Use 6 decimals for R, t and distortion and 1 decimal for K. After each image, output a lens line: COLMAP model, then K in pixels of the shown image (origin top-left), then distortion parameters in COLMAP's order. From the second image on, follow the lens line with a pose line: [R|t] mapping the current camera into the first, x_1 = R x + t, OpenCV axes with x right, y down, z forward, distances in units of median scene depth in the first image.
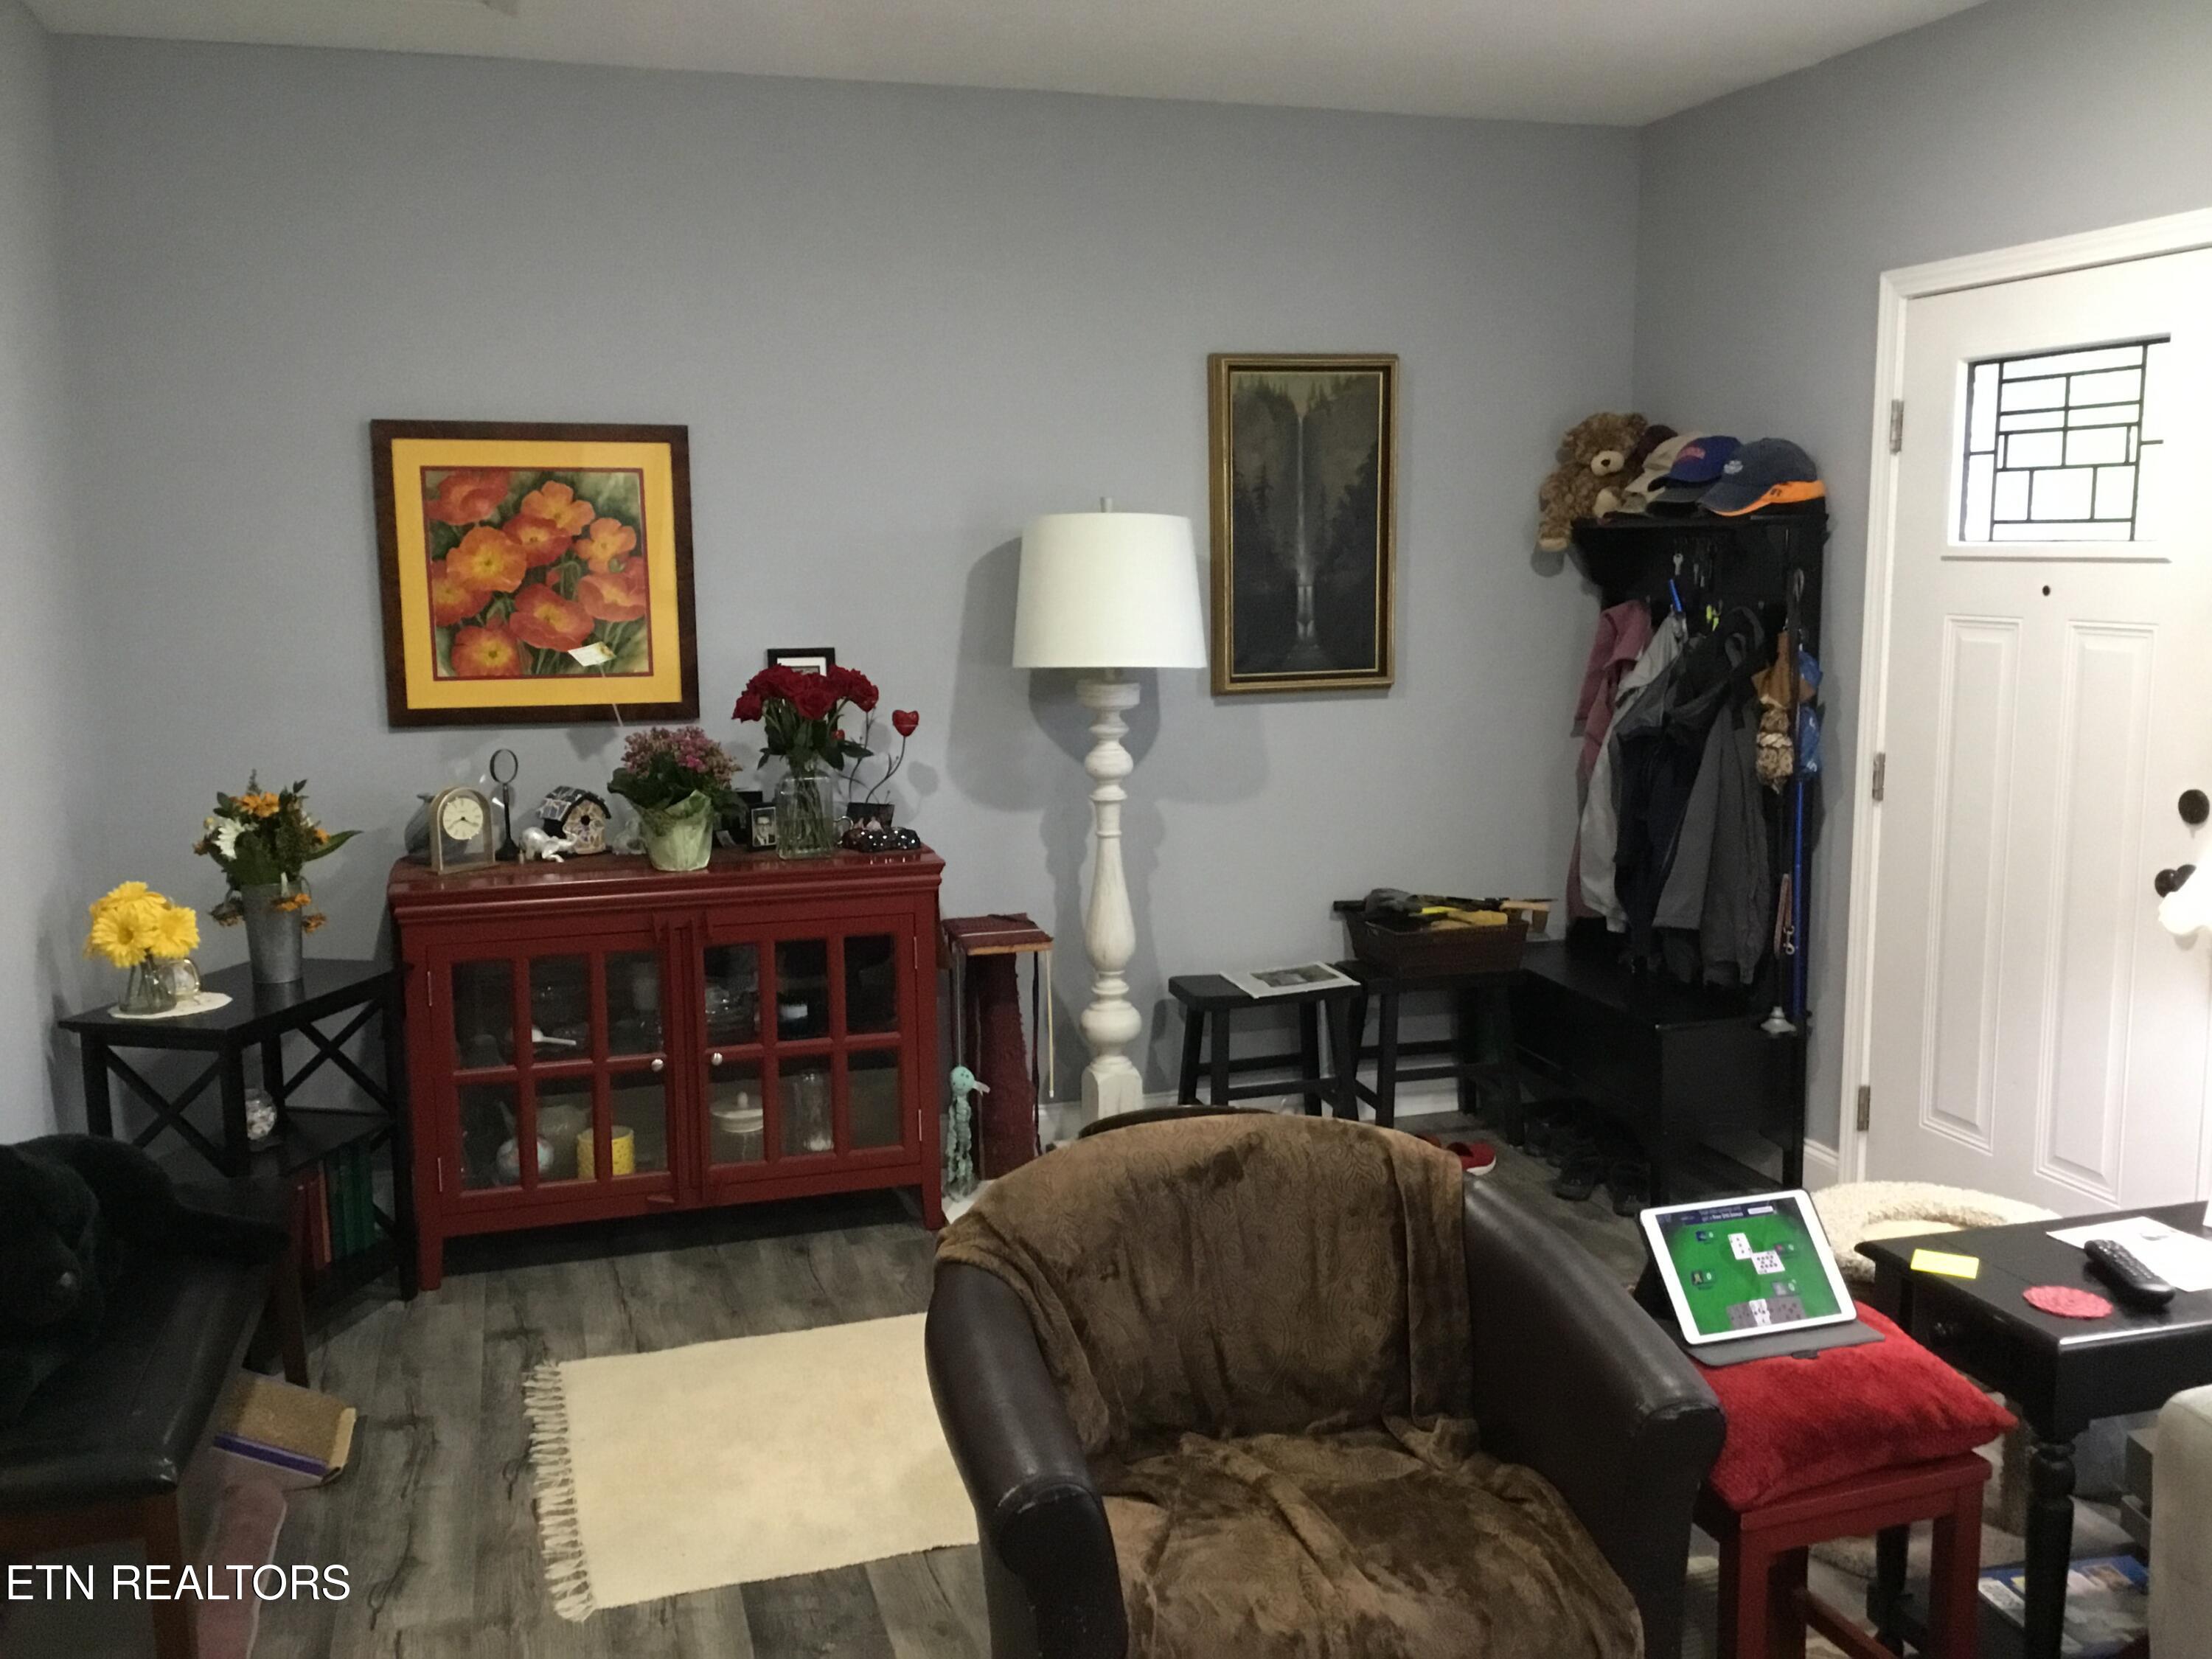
lens RADIAL K [[1992.8, 0, 1106.0], [0, 1992.8, 829.5], [0, 0, 1]] dist [0.133519, -0.217386]
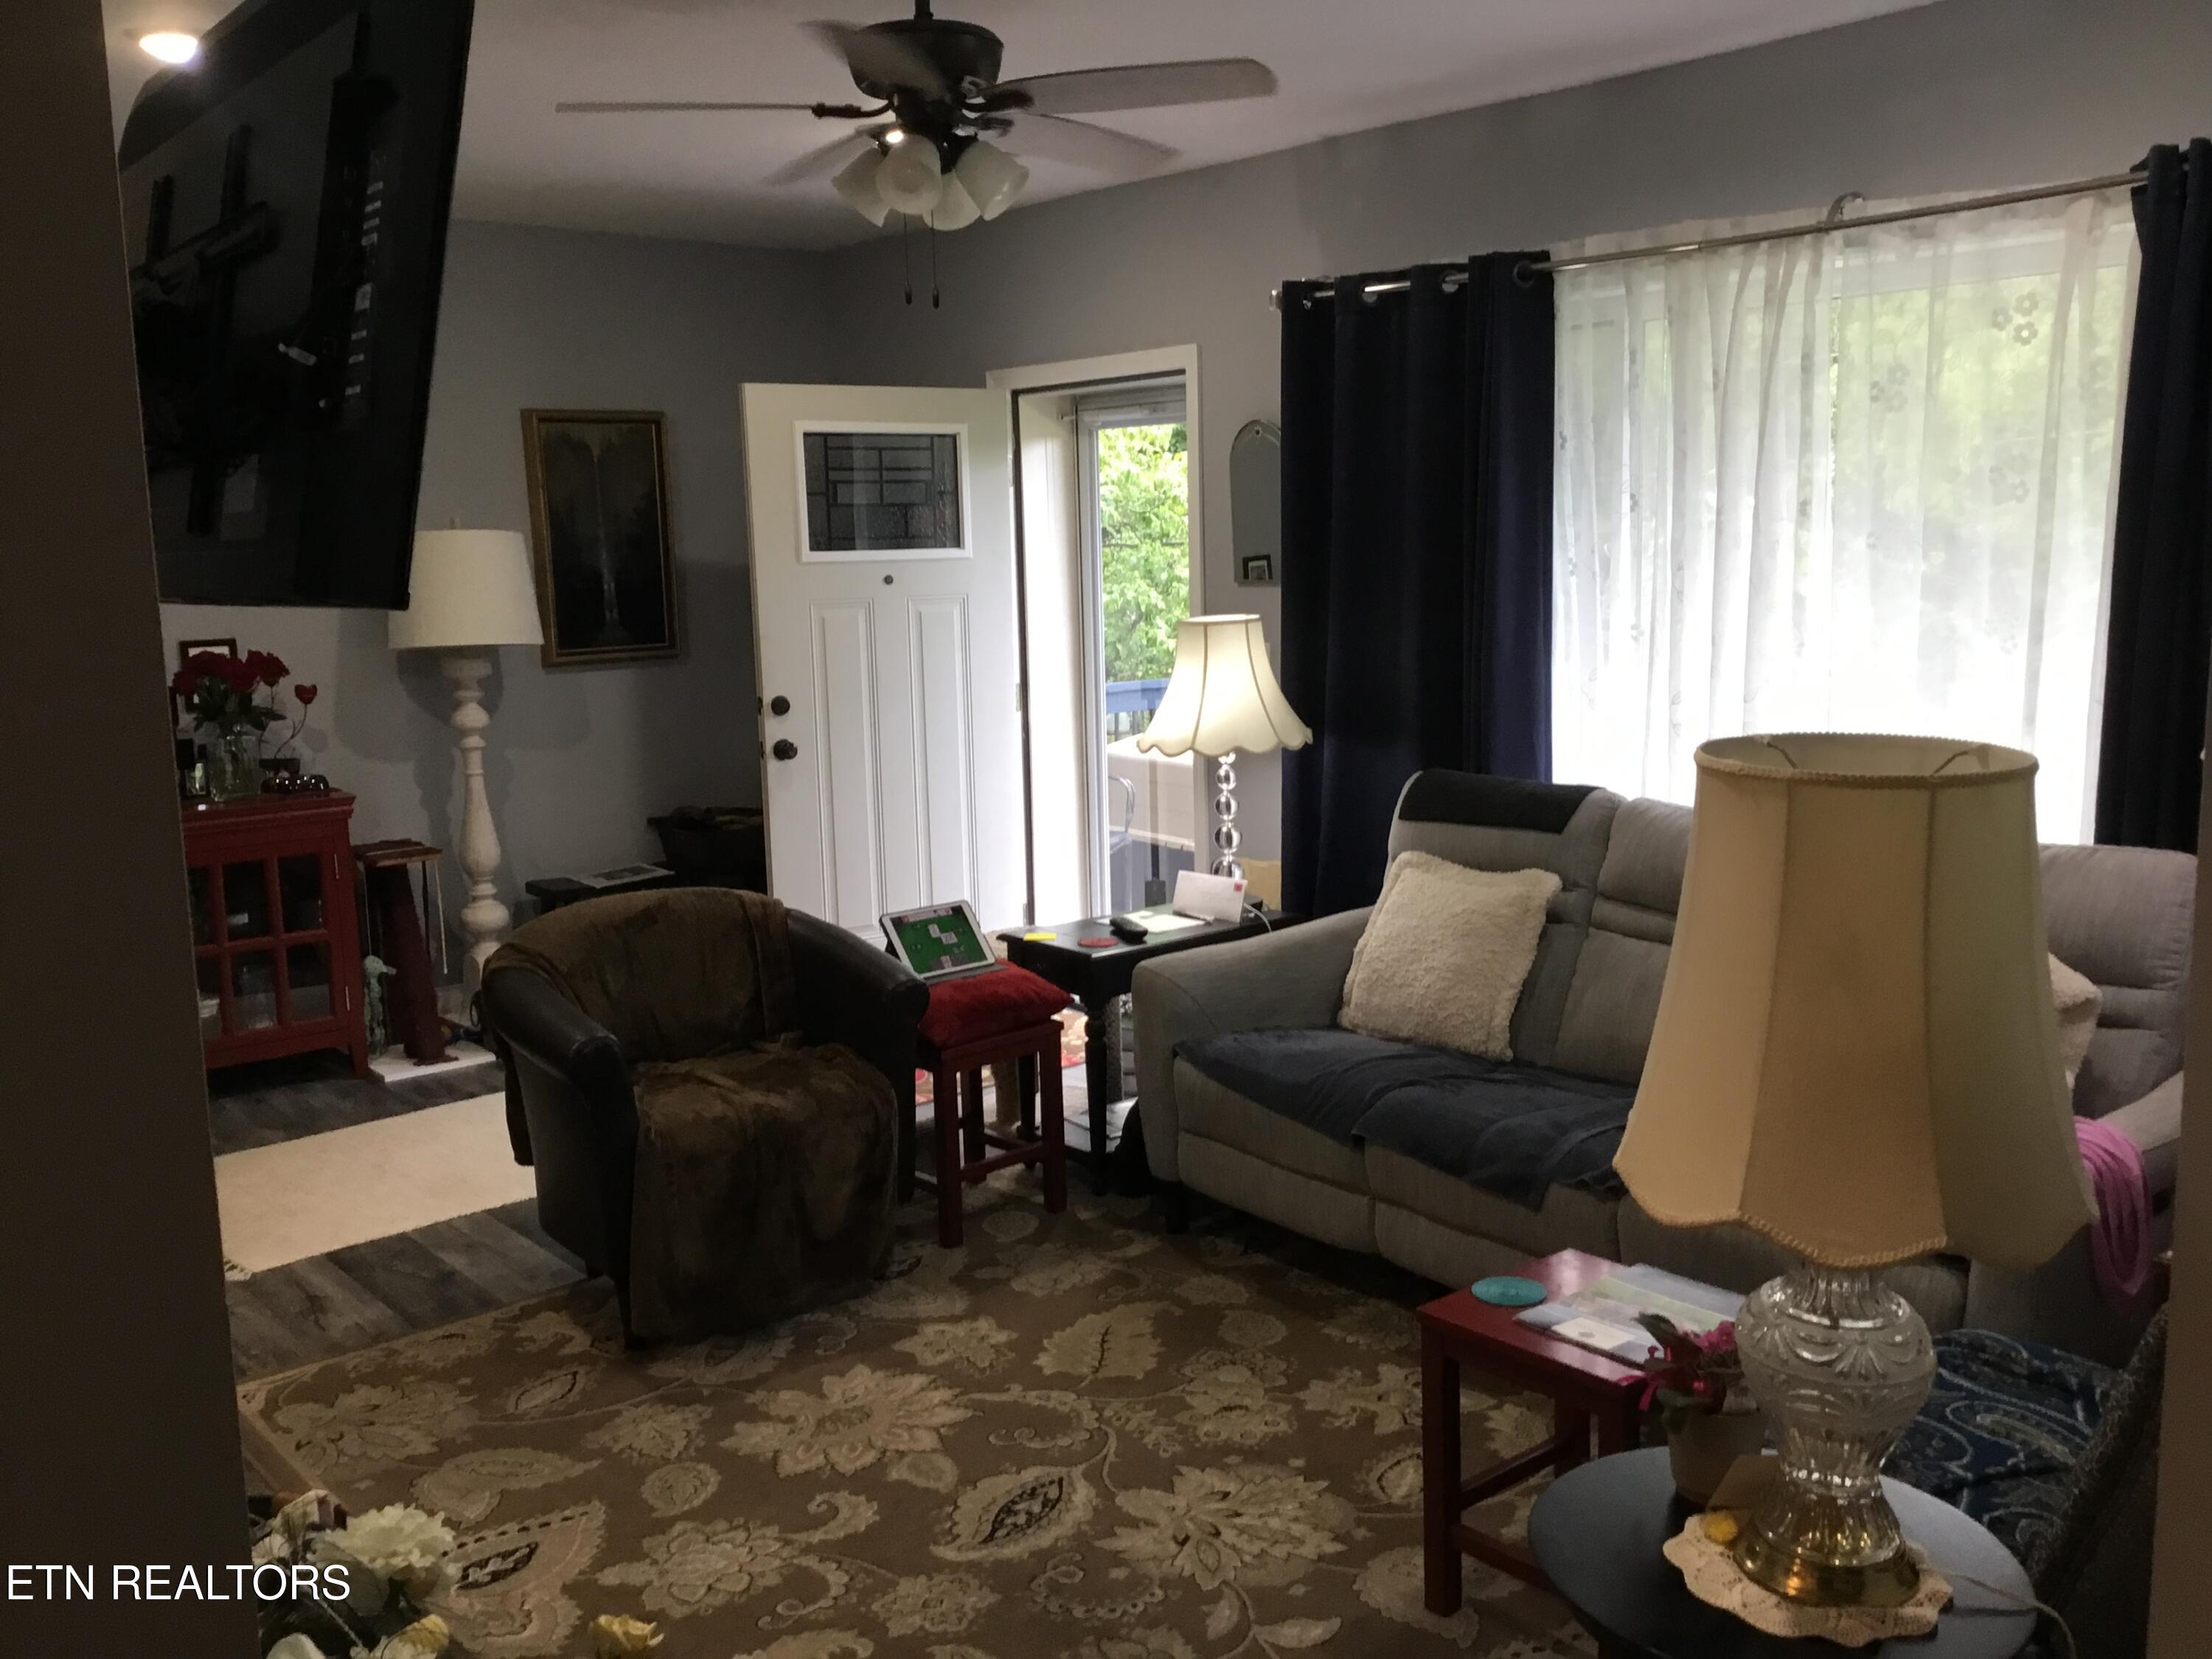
lens RADIAL K [[1992.8, 0, 1106.0], [0, 1992.8, 829.5], [0, 0, 1]] dist [0.133519, -0.217386]
pose [[0.925255, -0.071891, 0.372472, -0.114744], [0.072224, 0.997303, 0.013077, 0.053968], [-0.372407, 0.014802, 0.927951, -0.403489]]
